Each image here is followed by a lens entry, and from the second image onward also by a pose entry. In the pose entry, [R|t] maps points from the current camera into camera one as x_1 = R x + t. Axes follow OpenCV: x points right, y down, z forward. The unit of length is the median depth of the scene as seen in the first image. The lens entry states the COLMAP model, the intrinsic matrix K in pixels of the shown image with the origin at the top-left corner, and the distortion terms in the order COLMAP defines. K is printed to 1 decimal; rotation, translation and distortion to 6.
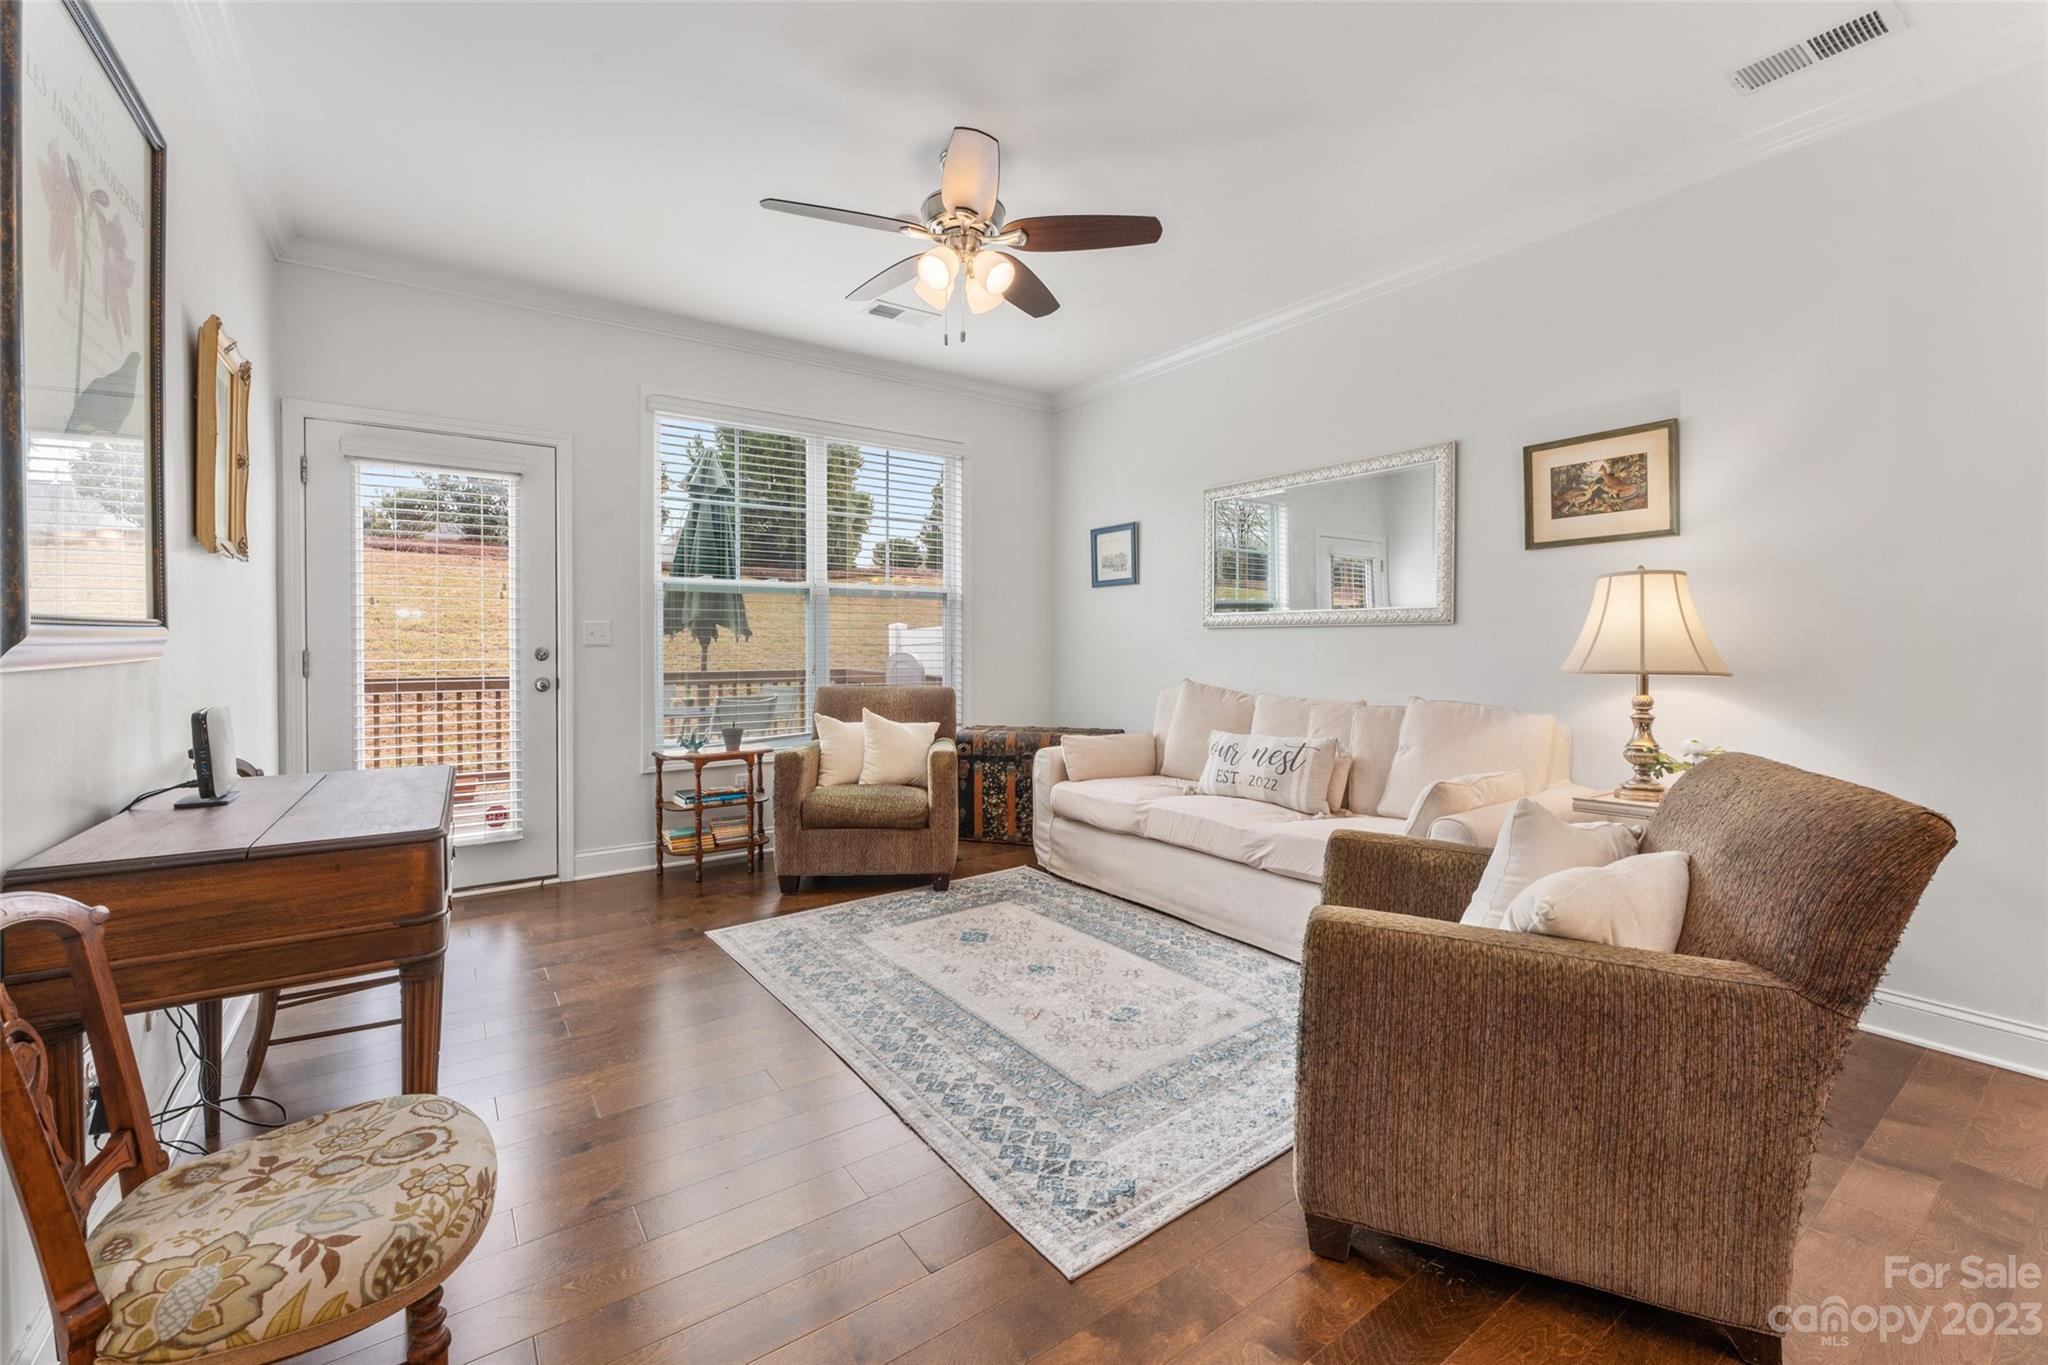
lens RADIAL K [[845.8, 0, 1019.2], [0, 845.8, 642.8], [0, 0, 1]] dist [-0.004694, 0.001487]
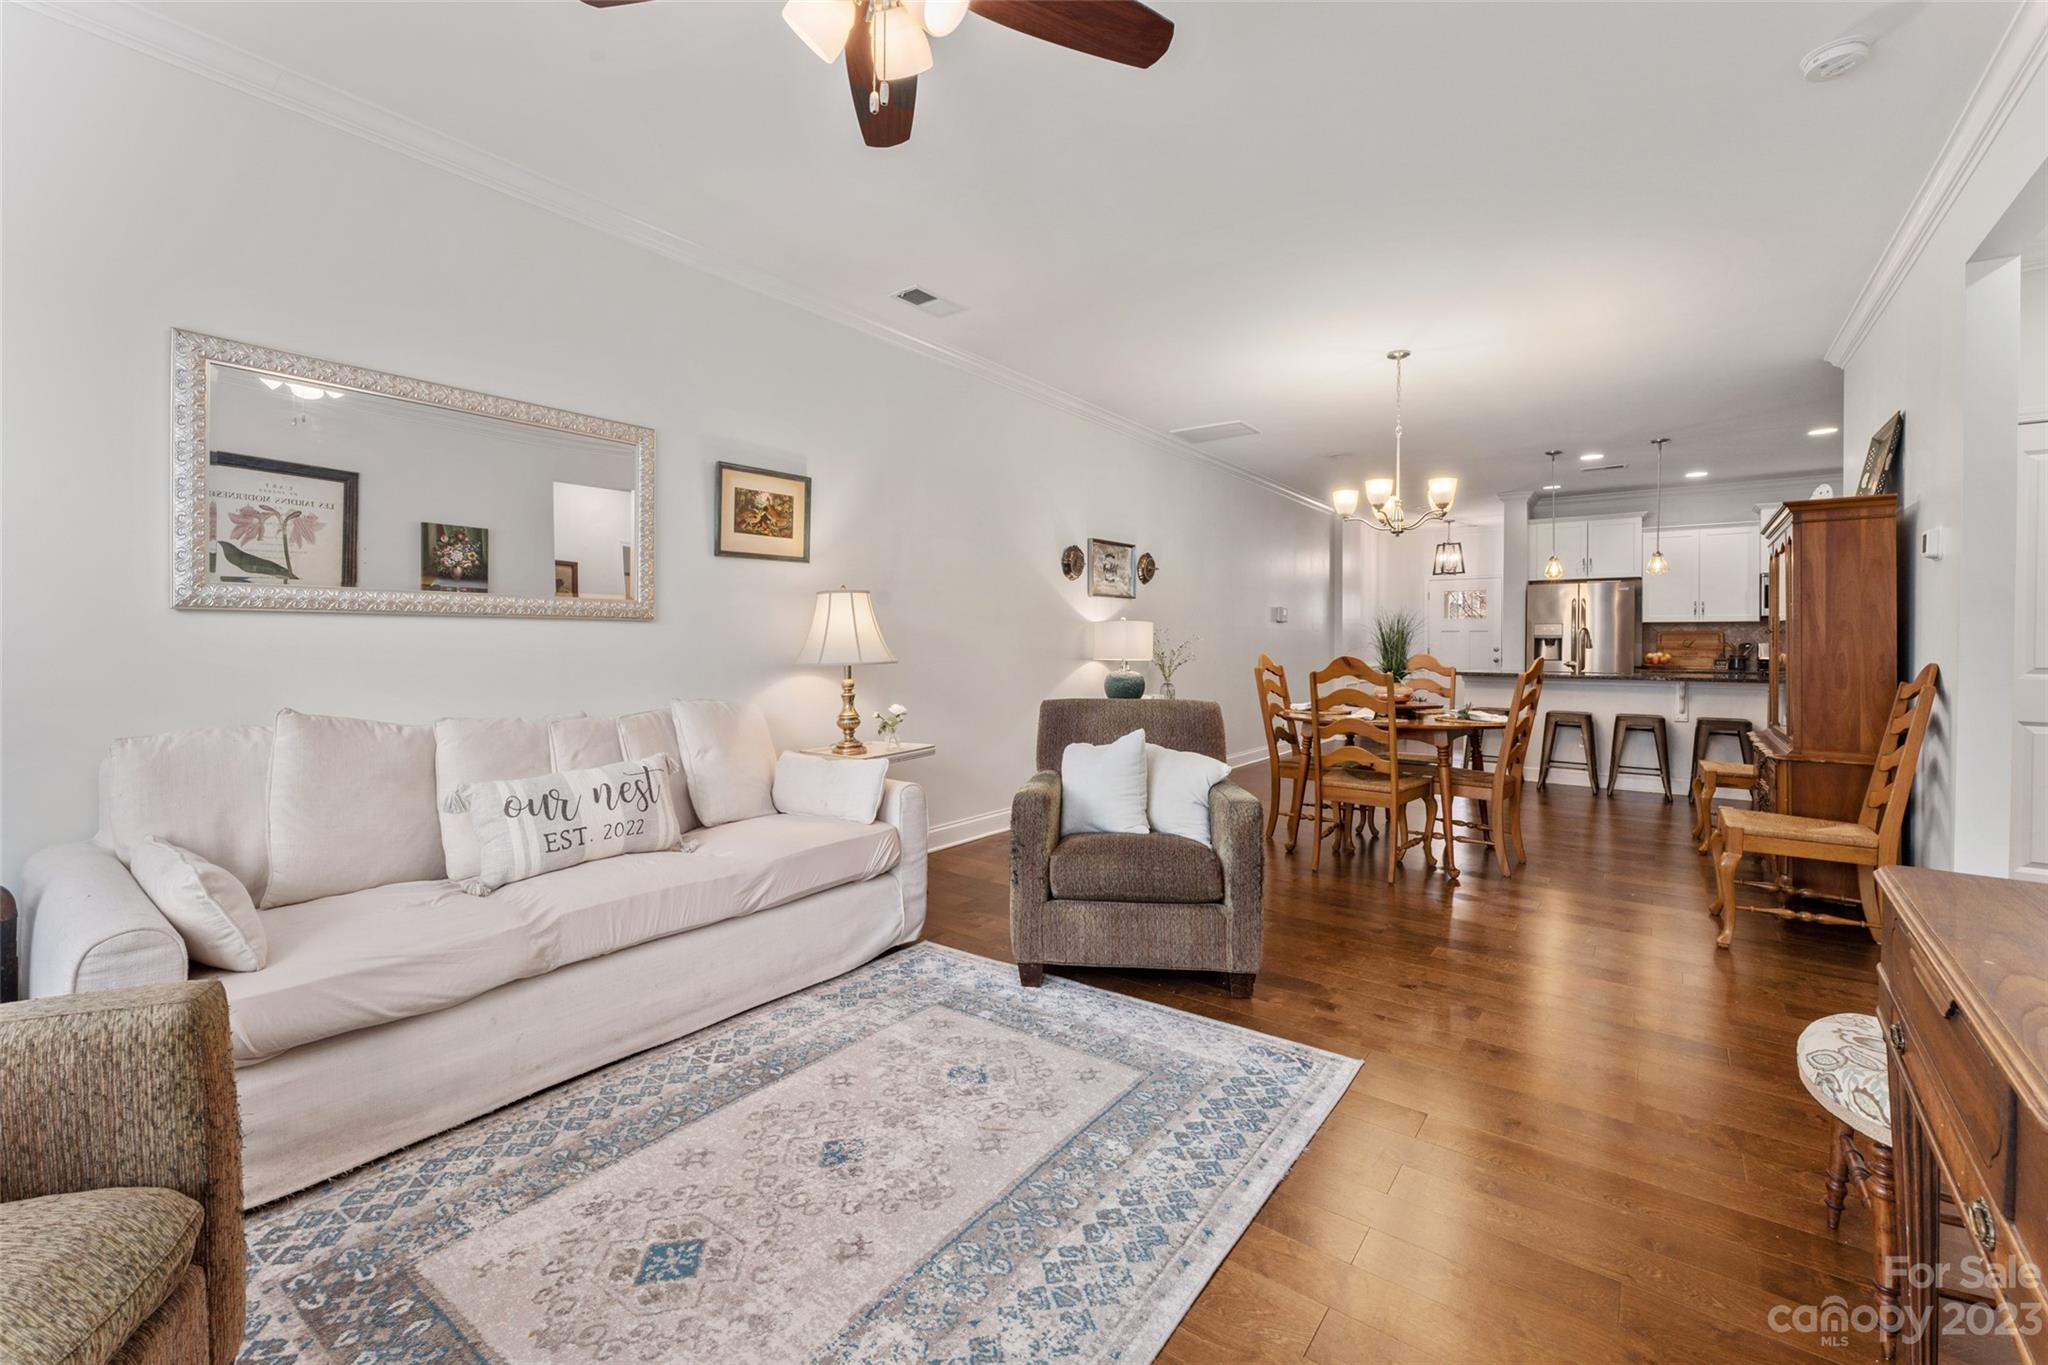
lens RADIAL K [[845.8, 0, 1025.9], [0, 845.8, 644.0], [0, 0, 1]] dist [-0.004694, 0.001487]
pose [[-0.301665, -0.004961, 0.953401, -0.612508], [-0.007374, 0.999969, 0.002870, -0.002485], [-0.953385, -0.006164, -0.301692, 1.036162]]
